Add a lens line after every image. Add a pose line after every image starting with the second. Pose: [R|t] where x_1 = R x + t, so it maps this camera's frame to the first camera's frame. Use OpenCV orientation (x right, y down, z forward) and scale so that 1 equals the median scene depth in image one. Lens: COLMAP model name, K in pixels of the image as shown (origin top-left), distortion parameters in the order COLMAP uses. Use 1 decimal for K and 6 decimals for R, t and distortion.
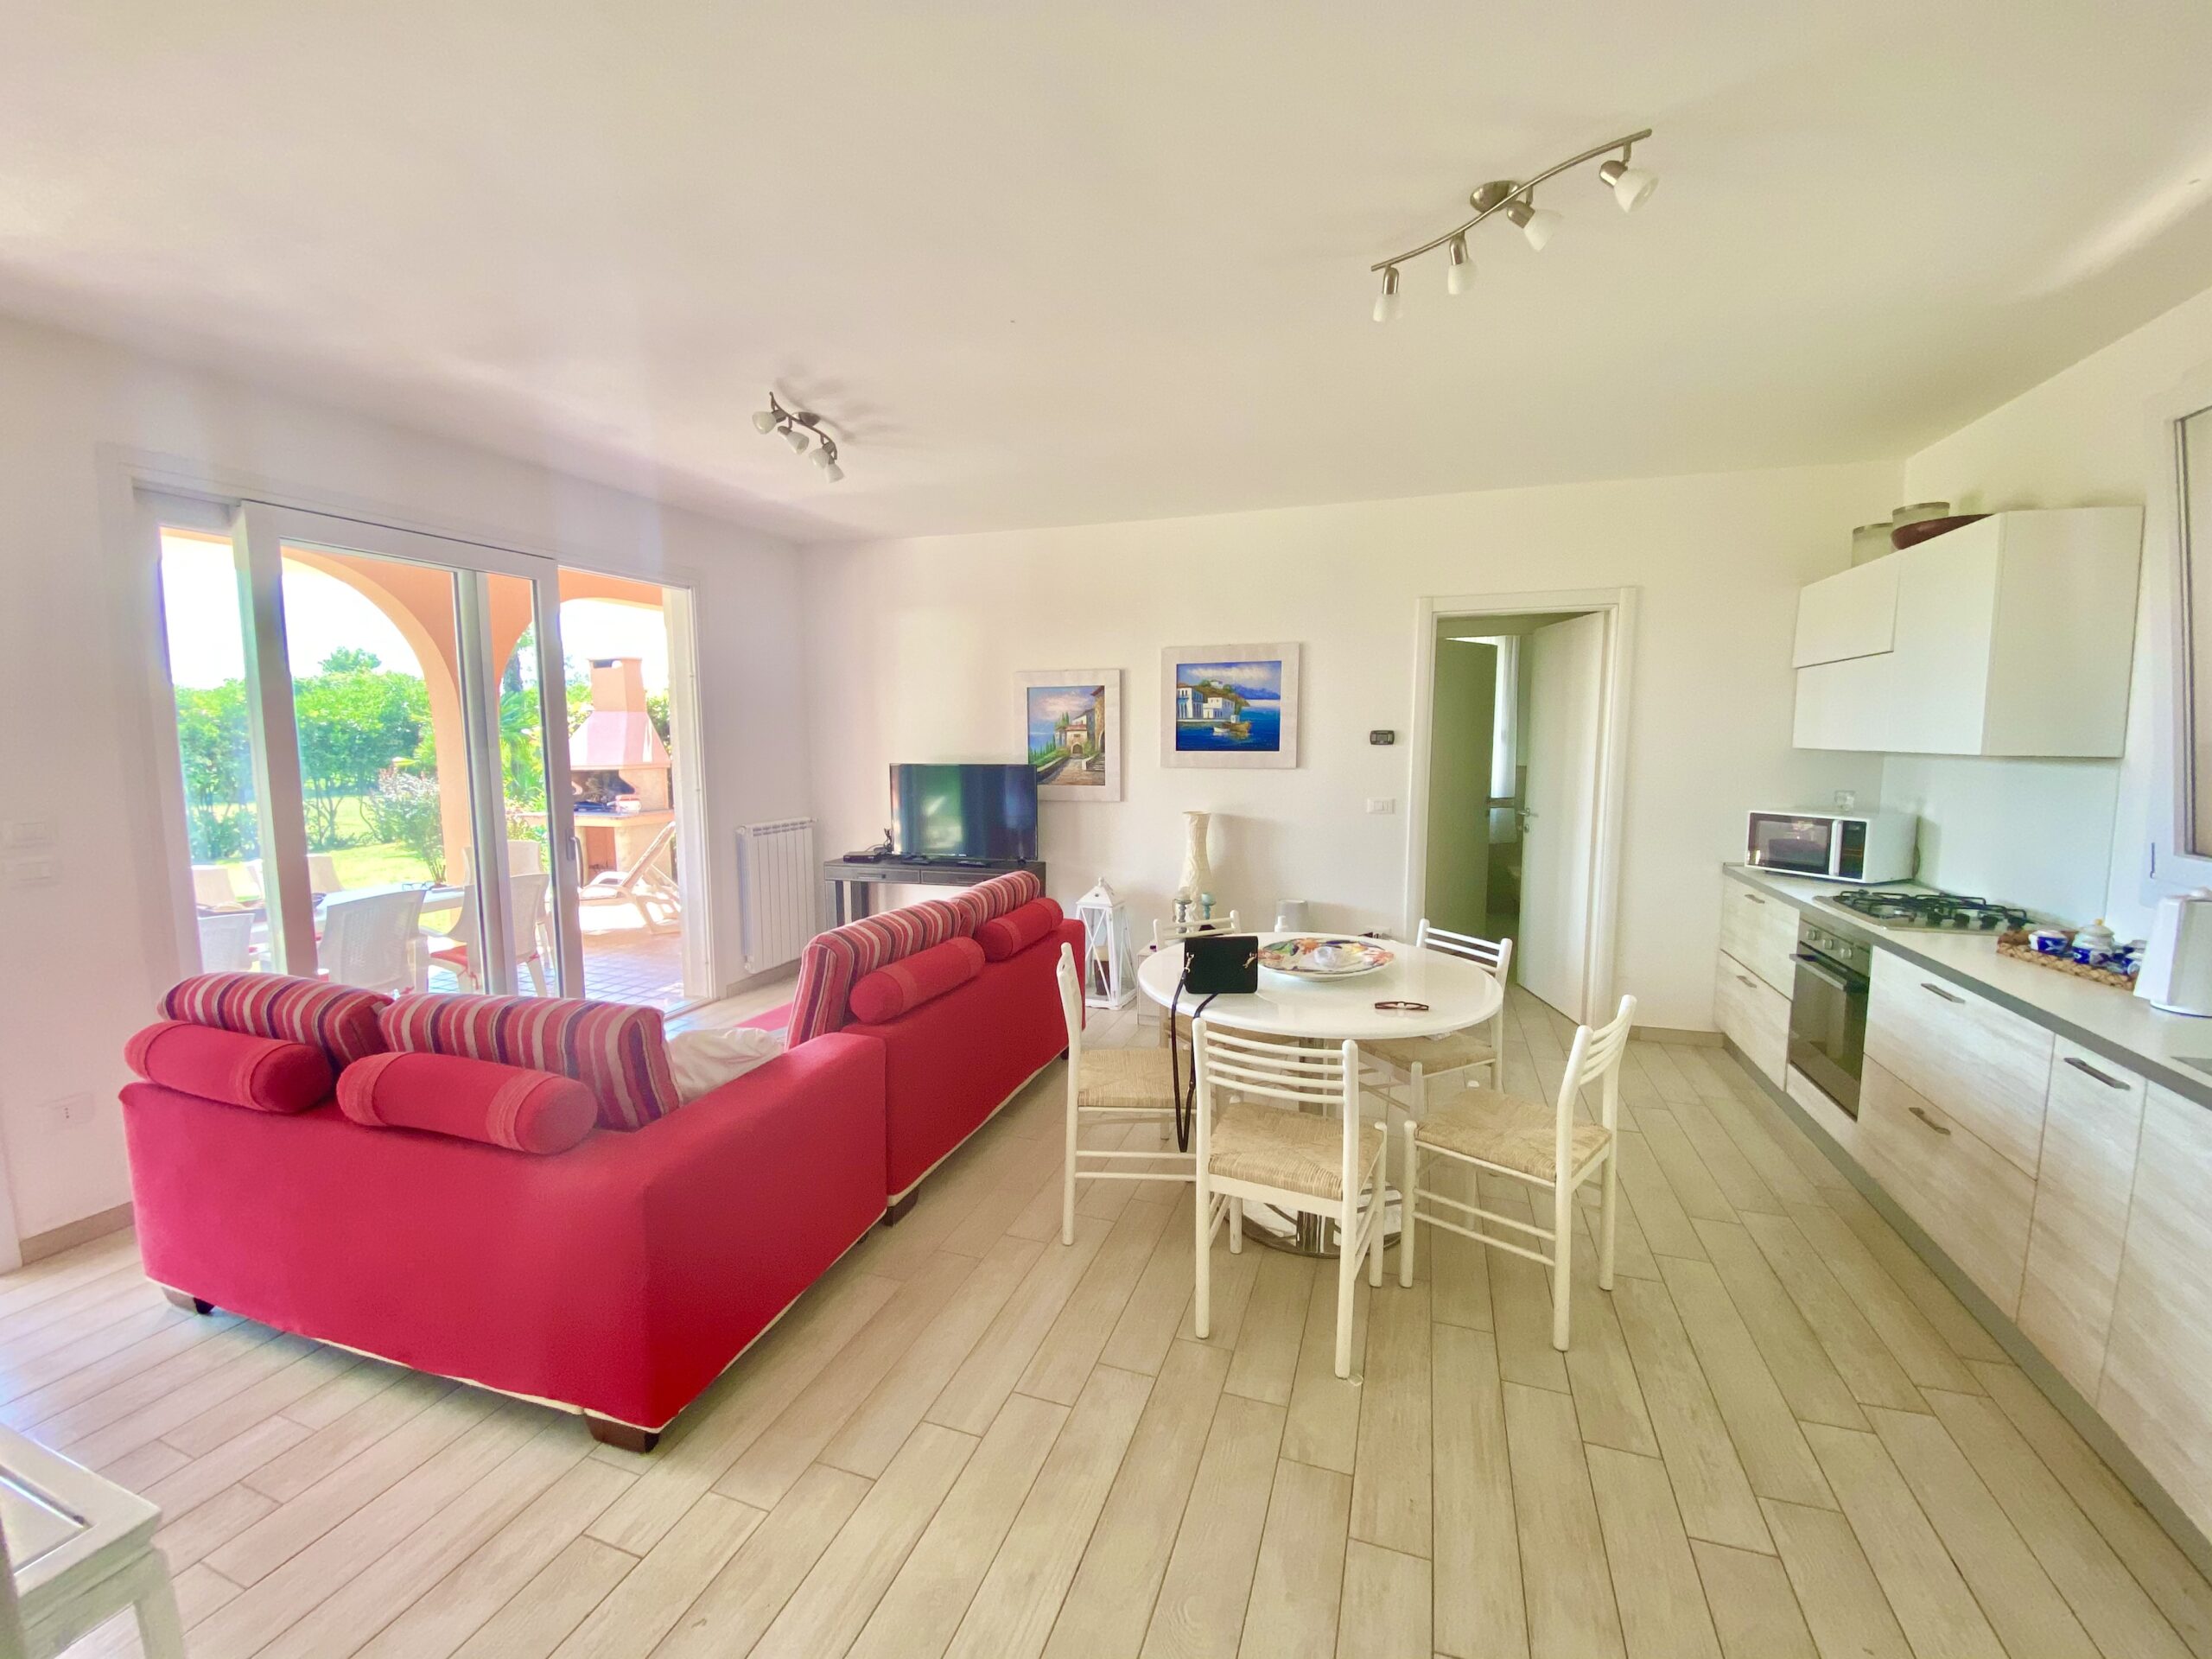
lens RADIAL K [[895.5, 0, 1106.0], [0, 895.5, 829.5], [0, 0, 1]] dist [0.018581, -0.013598]
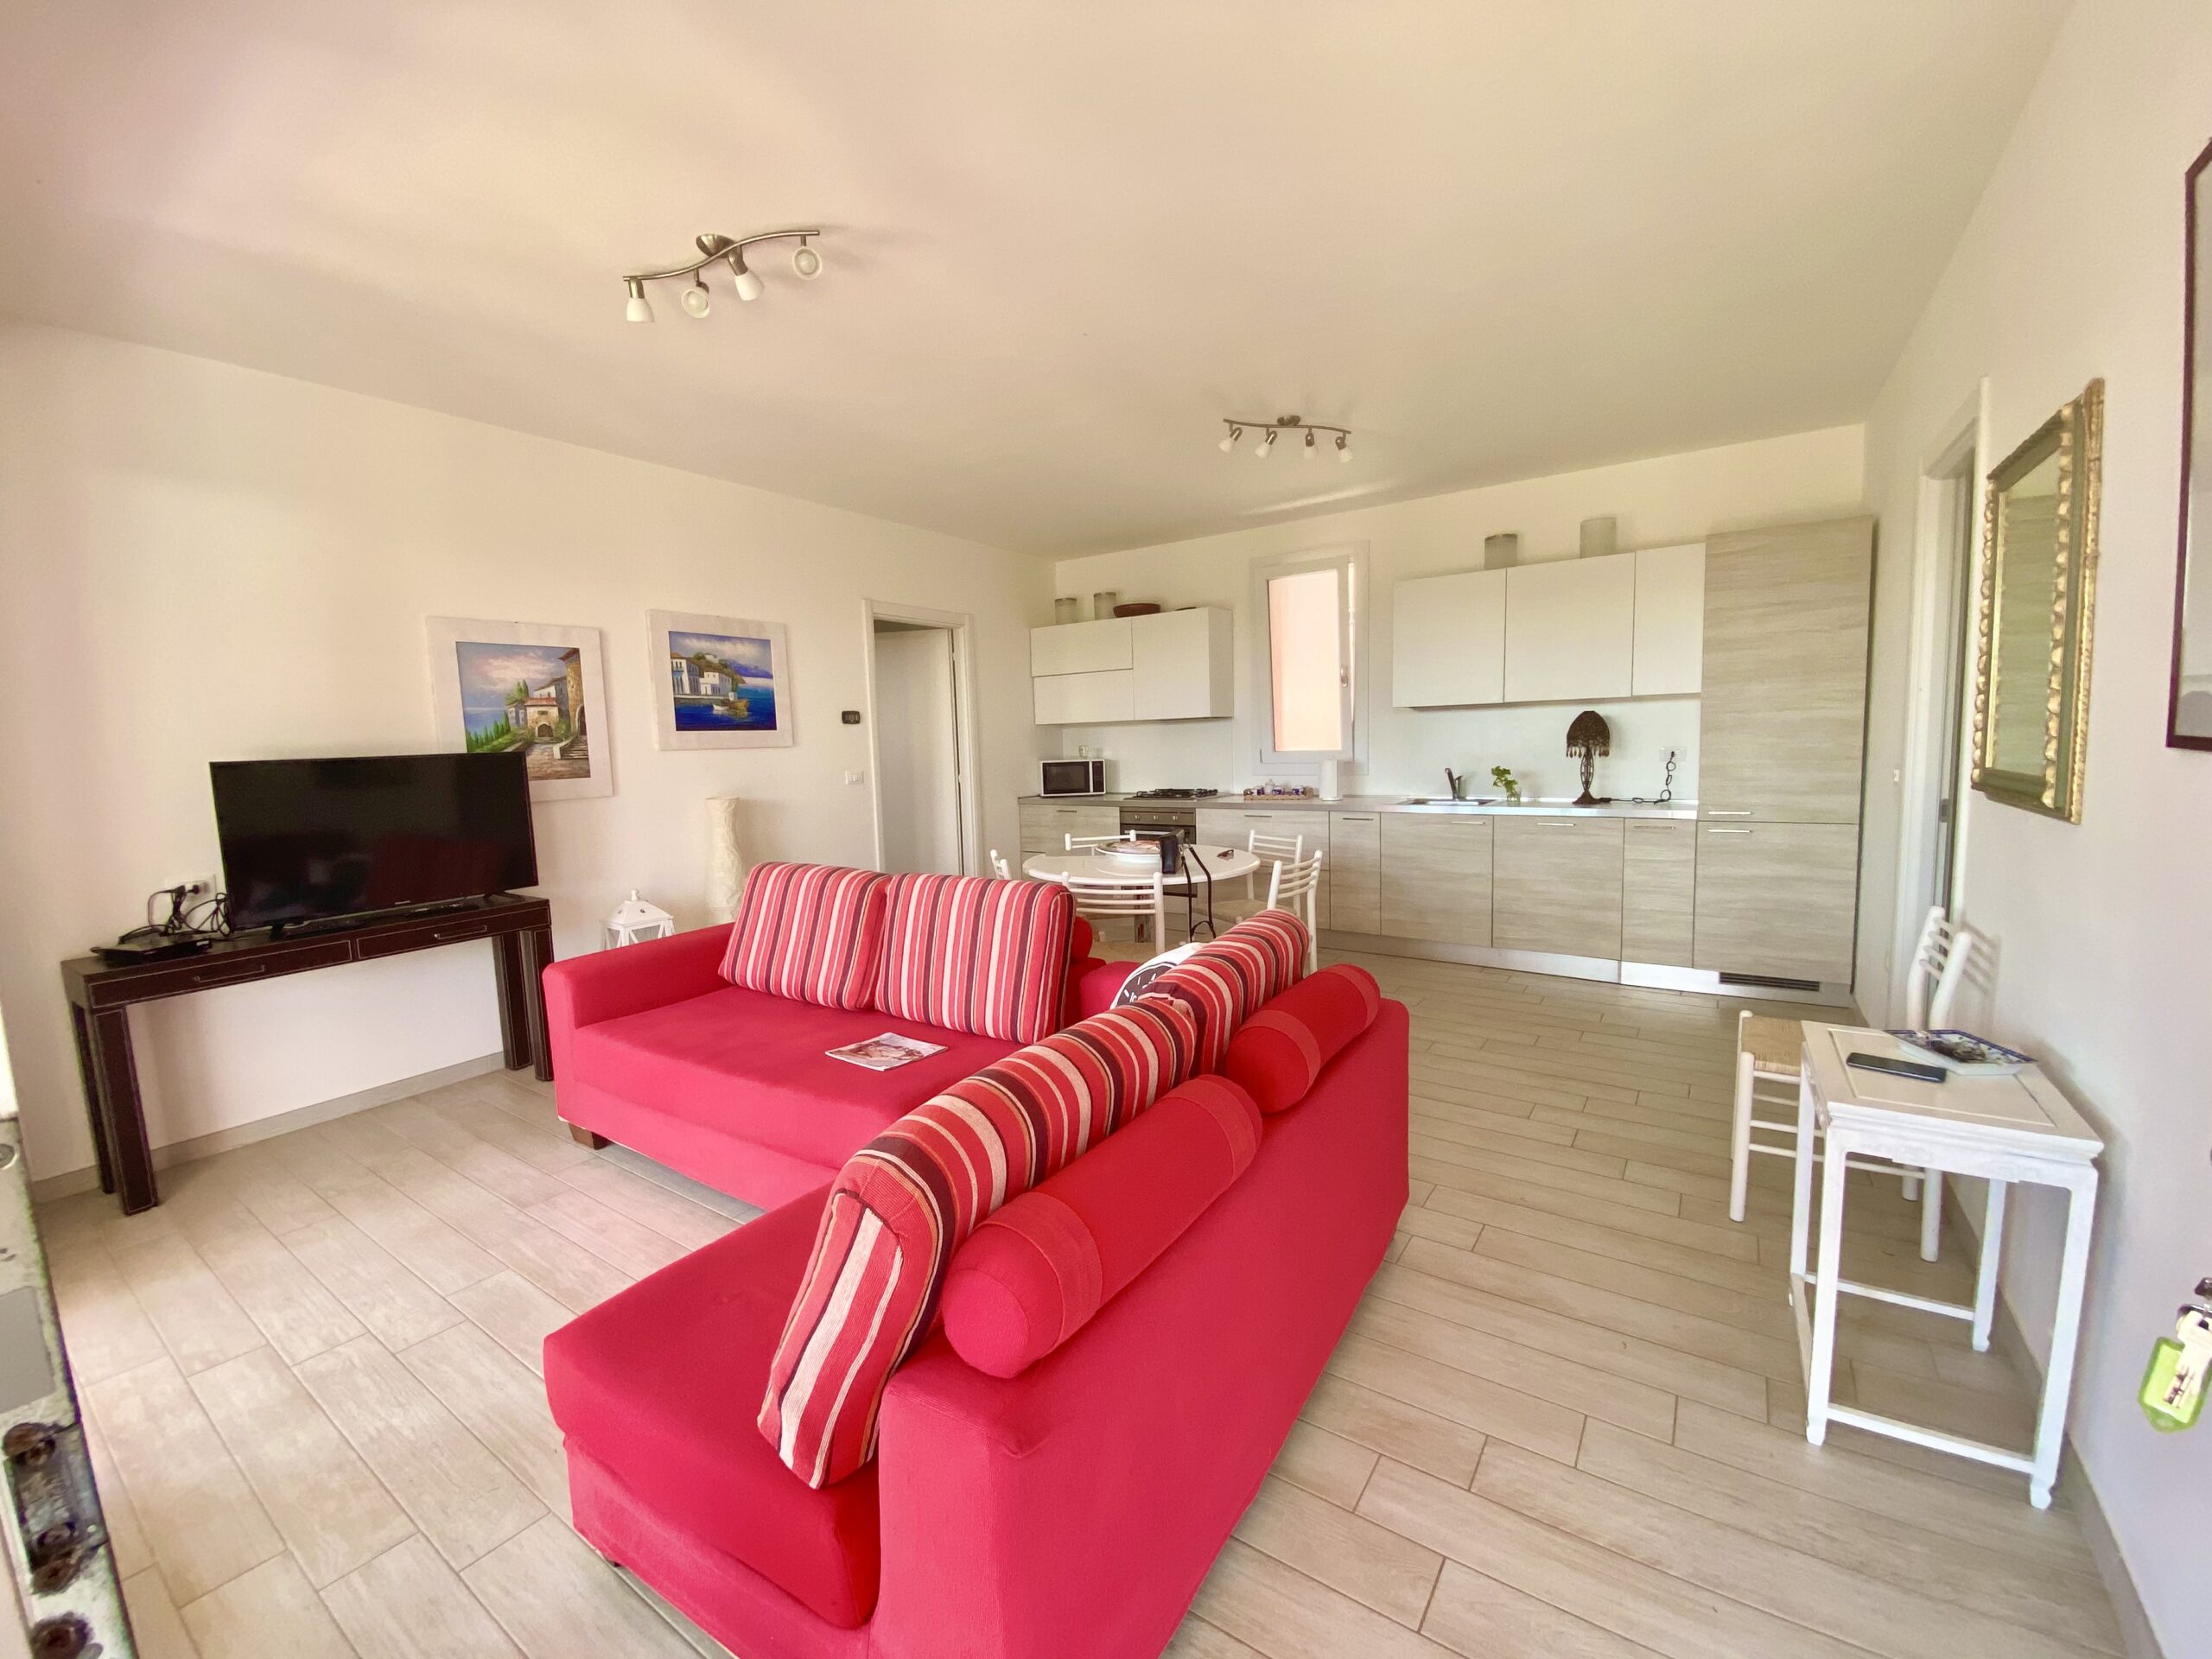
lens RADIAL K [[895.5, 0, 1106.0], [0, 895.5, 829.5], [0, 0, 1]] dist [0.018581, -0.013598]
pose [[0.250610, -0.104279, 0.962455, -0.674146], [0.134907, 0.988243, 0.071945, 0.000224], [-0.958642, 0.111812, 0.261732, 0.385631]]
